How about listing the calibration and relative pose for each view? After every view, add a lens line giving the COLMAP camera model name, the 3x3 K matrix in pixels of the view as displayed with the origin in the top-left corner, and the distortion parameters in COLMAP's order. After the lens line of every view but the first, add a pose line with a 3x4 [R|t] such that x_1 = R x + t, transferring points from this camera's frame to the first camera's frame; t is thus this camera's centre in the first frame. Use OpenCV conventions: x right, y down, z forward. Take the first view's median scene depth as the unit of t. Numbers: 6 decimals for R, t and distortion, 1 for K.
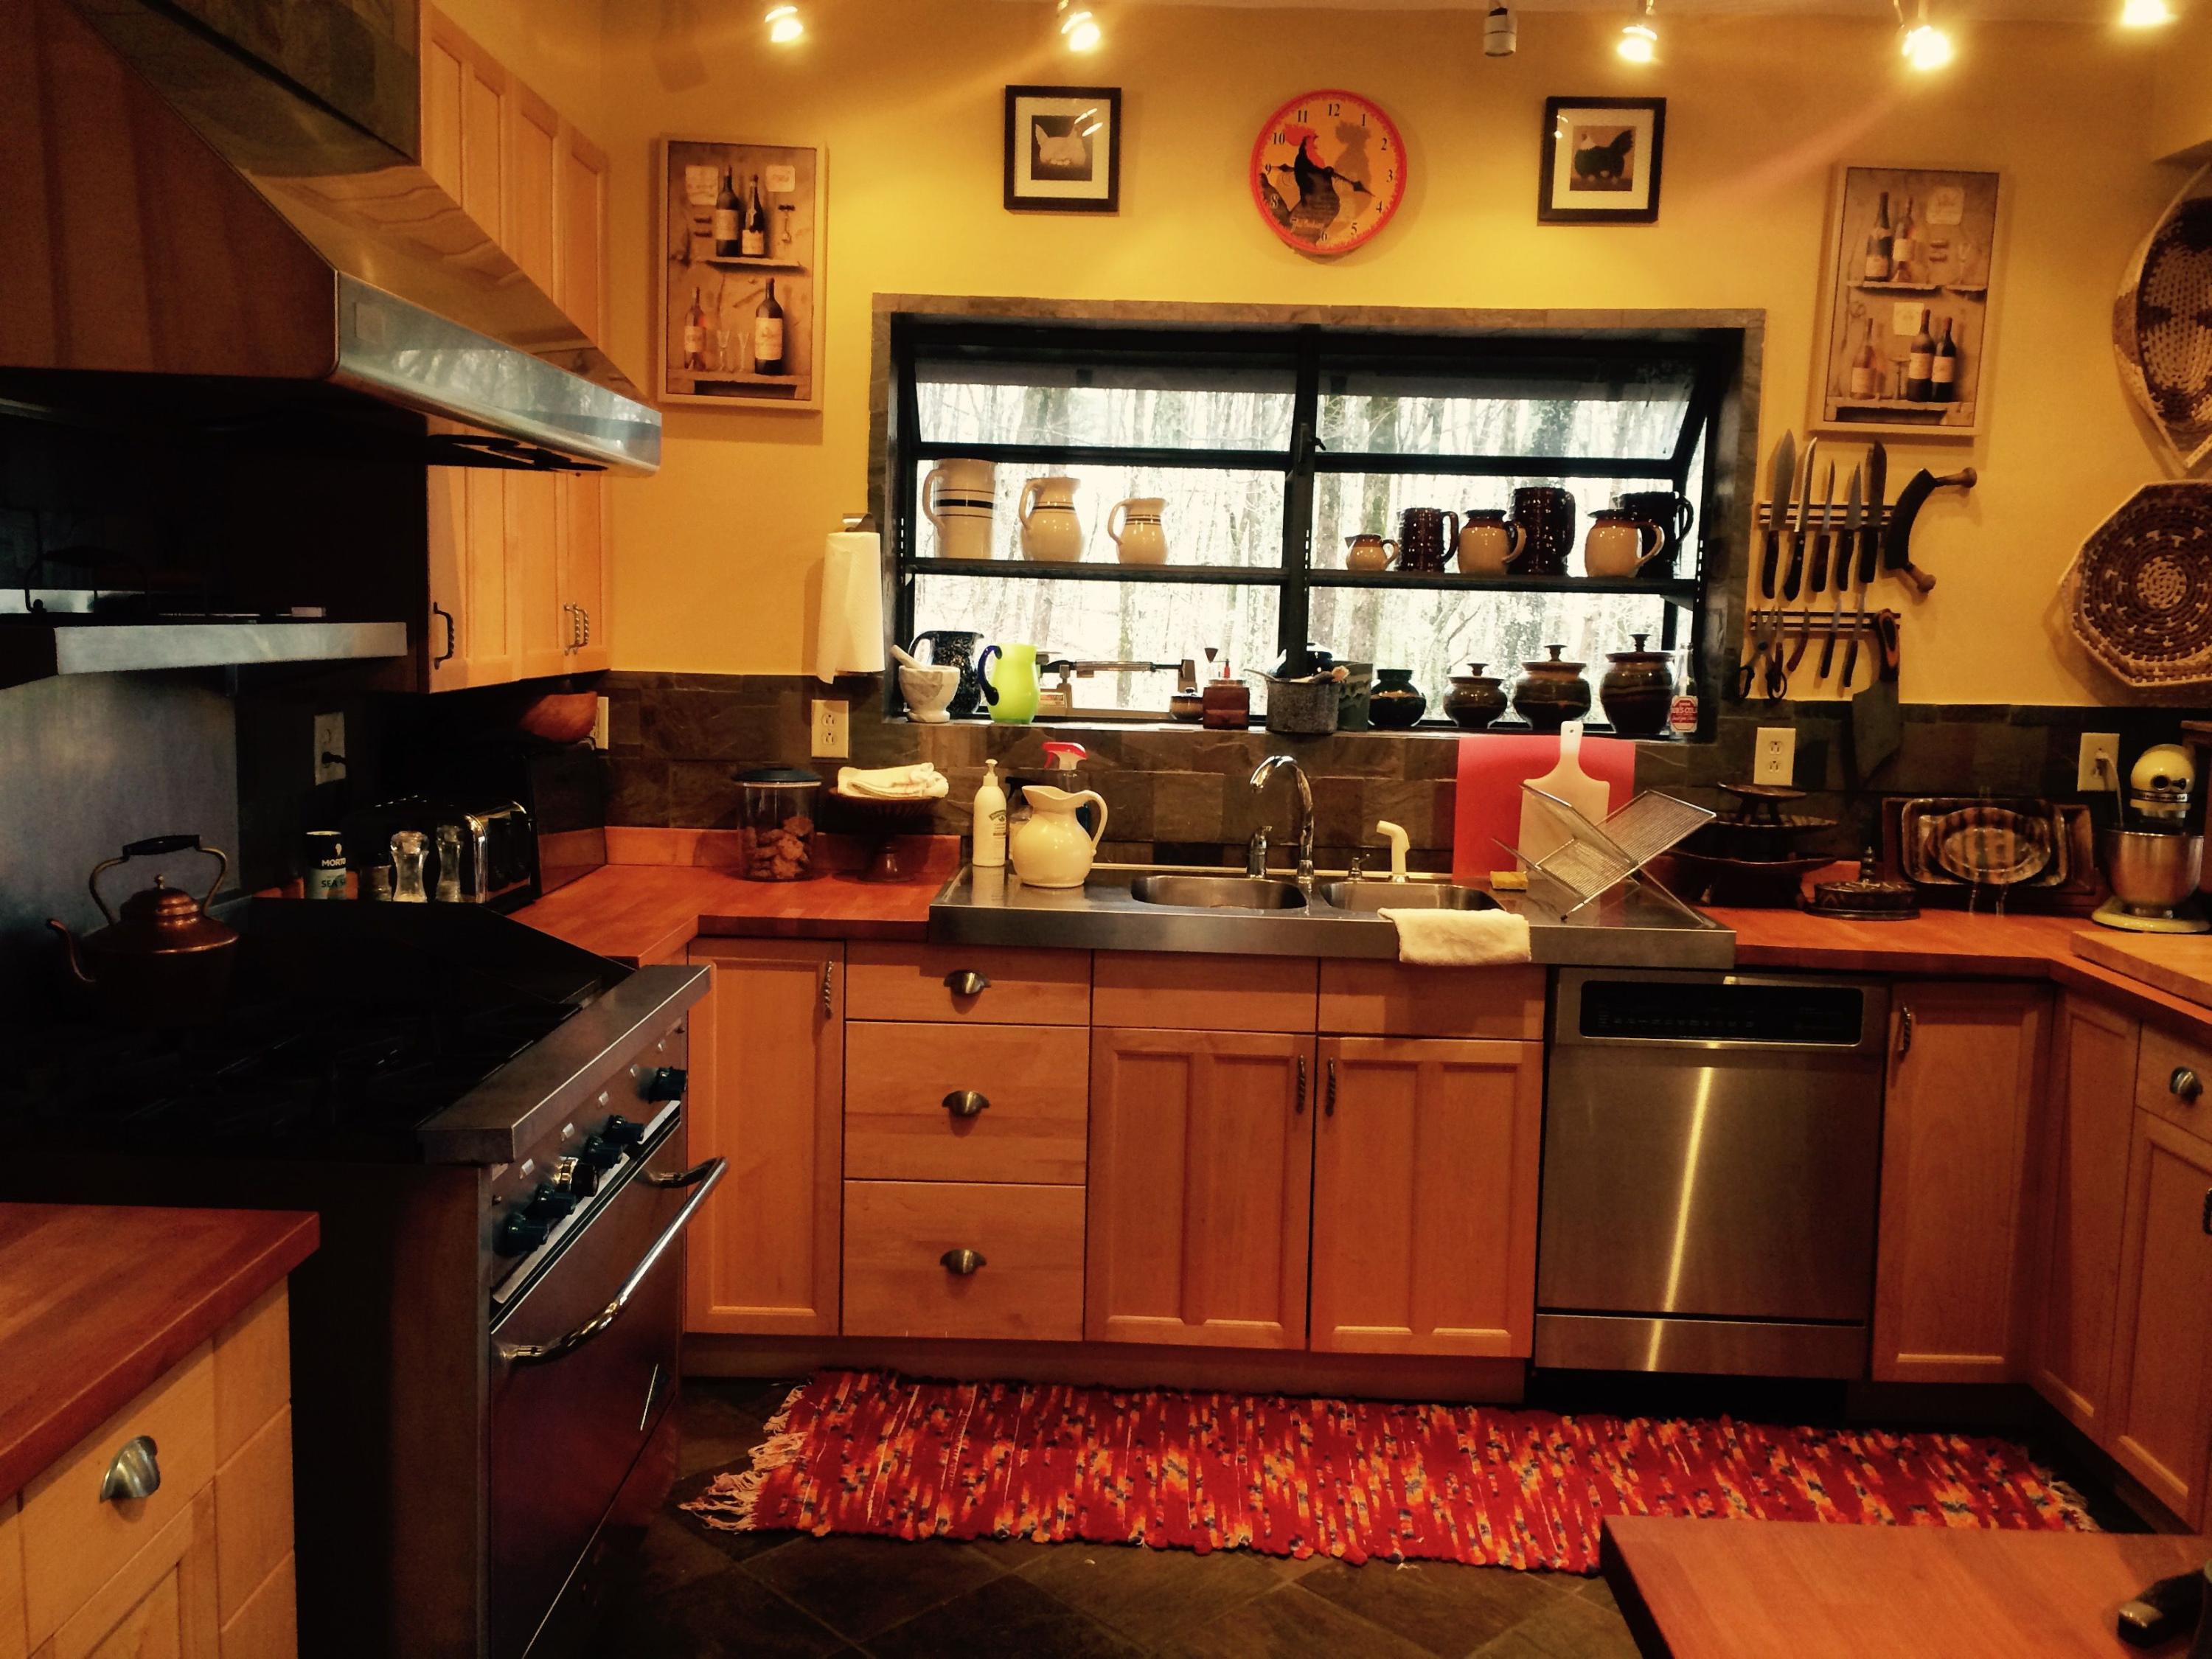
lens RADIAL K [[1905.7, 0, 1098.7], [0, 1905.7, 832.3], [0, 0, 1]] dist [0.077188, -0.084004]
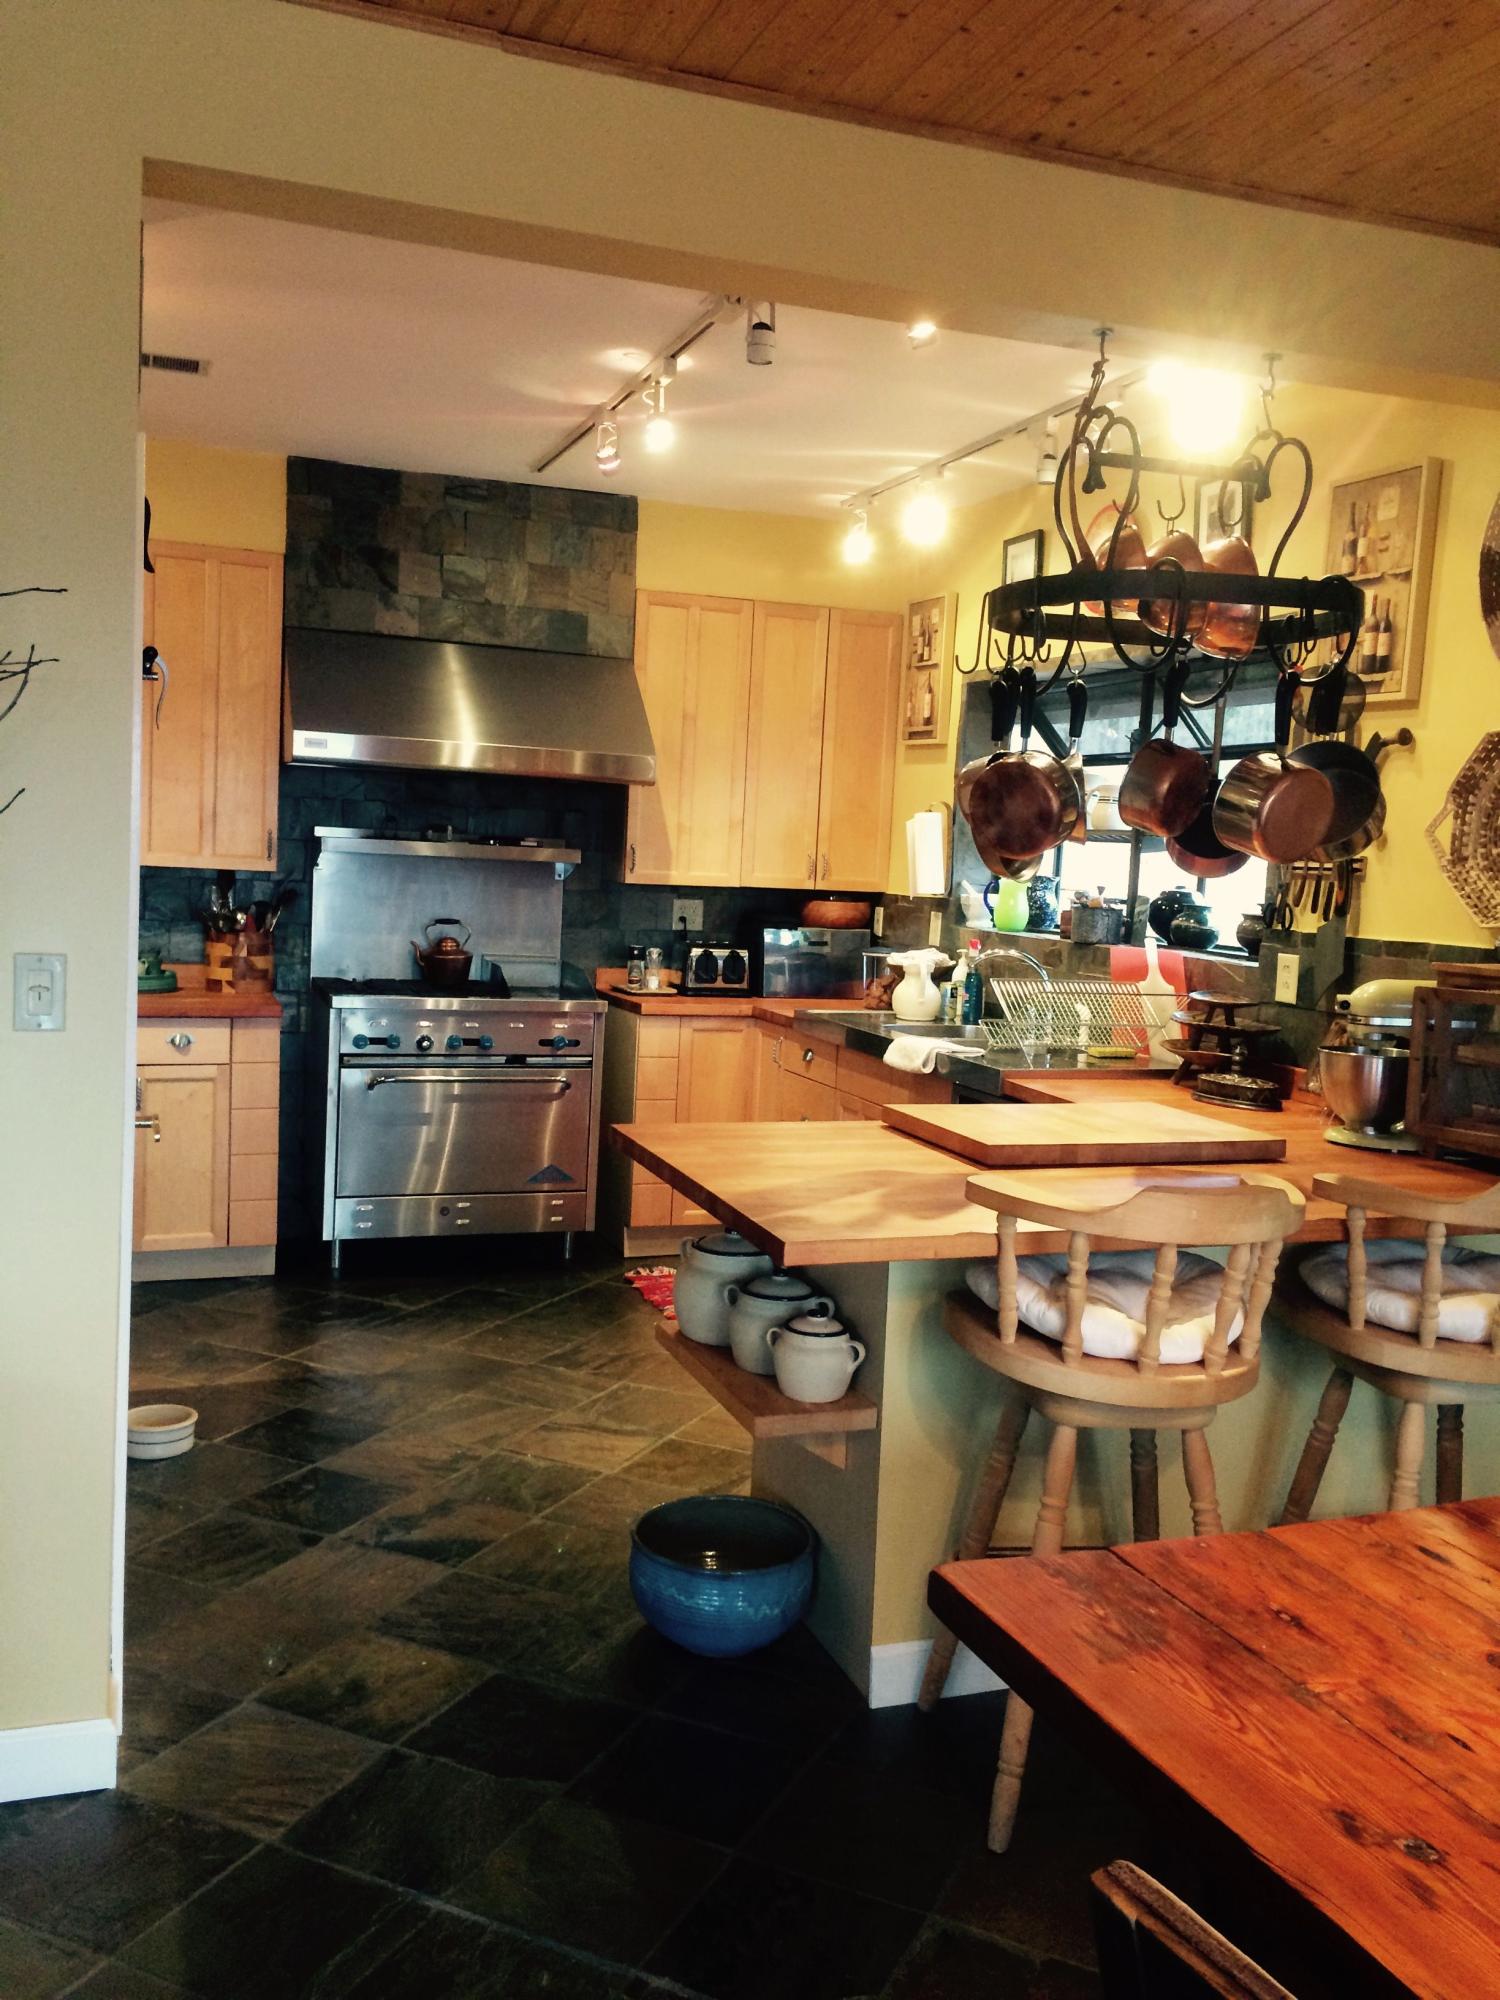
lens RADIAL K [[1723.0, 0, 749.8], [0, 1723.0, 997.4], [0, 0, 1]] dist [0.077188, -0.084004]
pose [[0.354157, 0.071343, -0.932461, 1.276947], [-0.148896, 0.988668, 0.019092, 0.001478], [0.923257, 0.132079, 0.360767, 0.315335]]
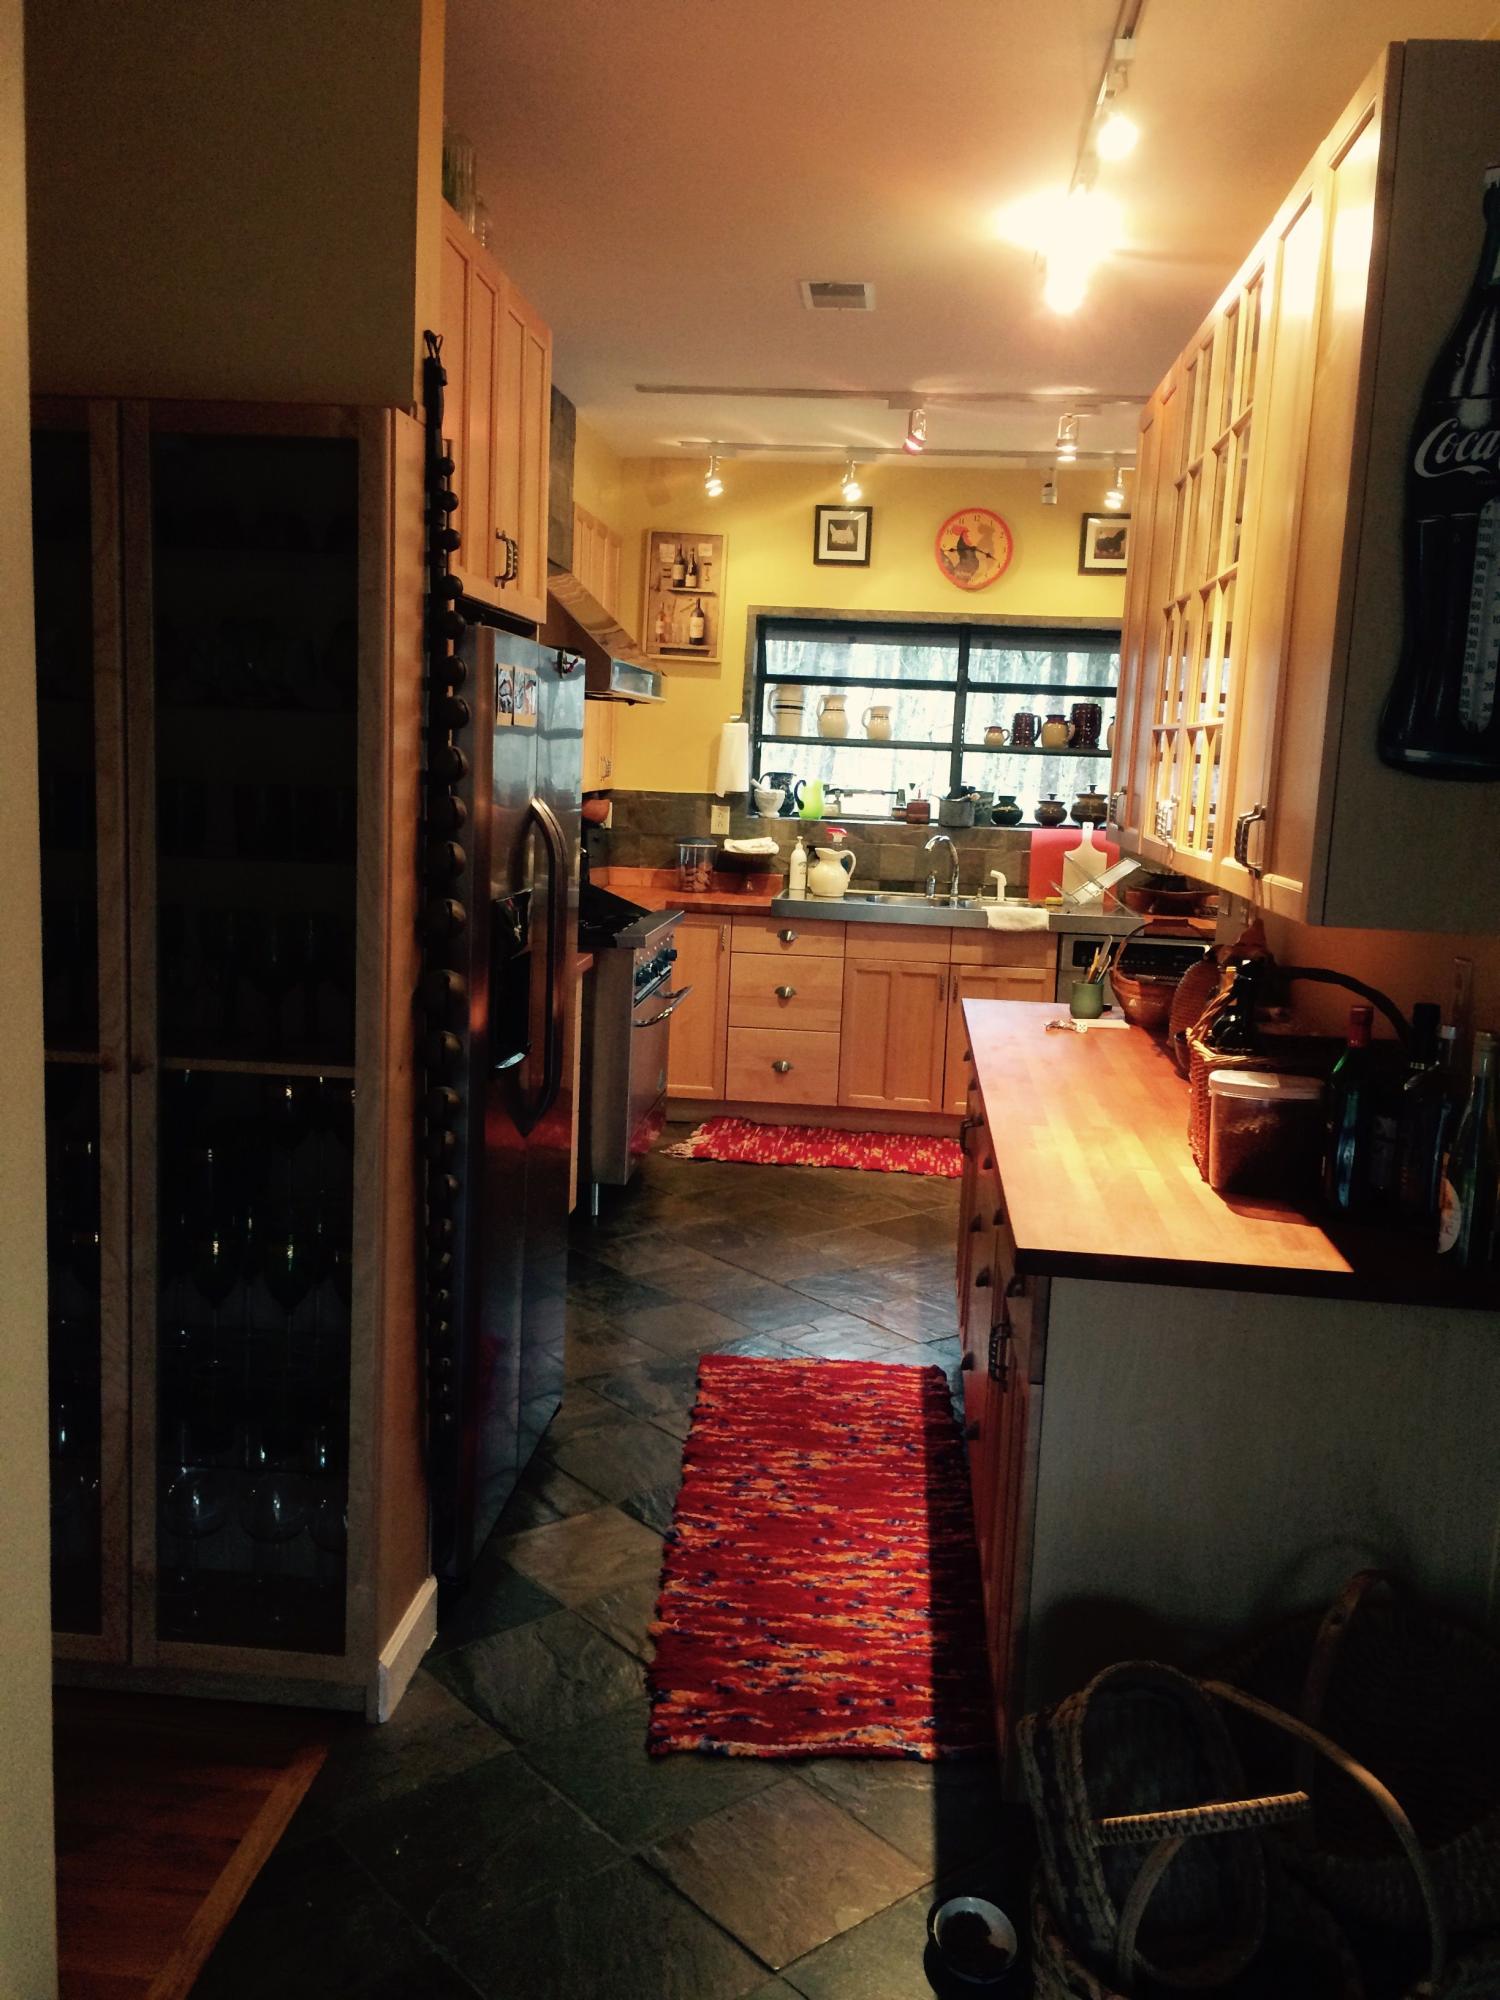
lens RADIAL K [[1723.0, 0, 757.1], [0, 1723.0, 999.4], [0, 0, 1]] dist [0.077188, -0.084004]
pose [[0.997370, 0.026036, -0.067647, 0.027326], [-0.024409, 0.999395, 0.024770, 0.092450], [0.068251, -0.023053, 0.997402, -0.849077]]
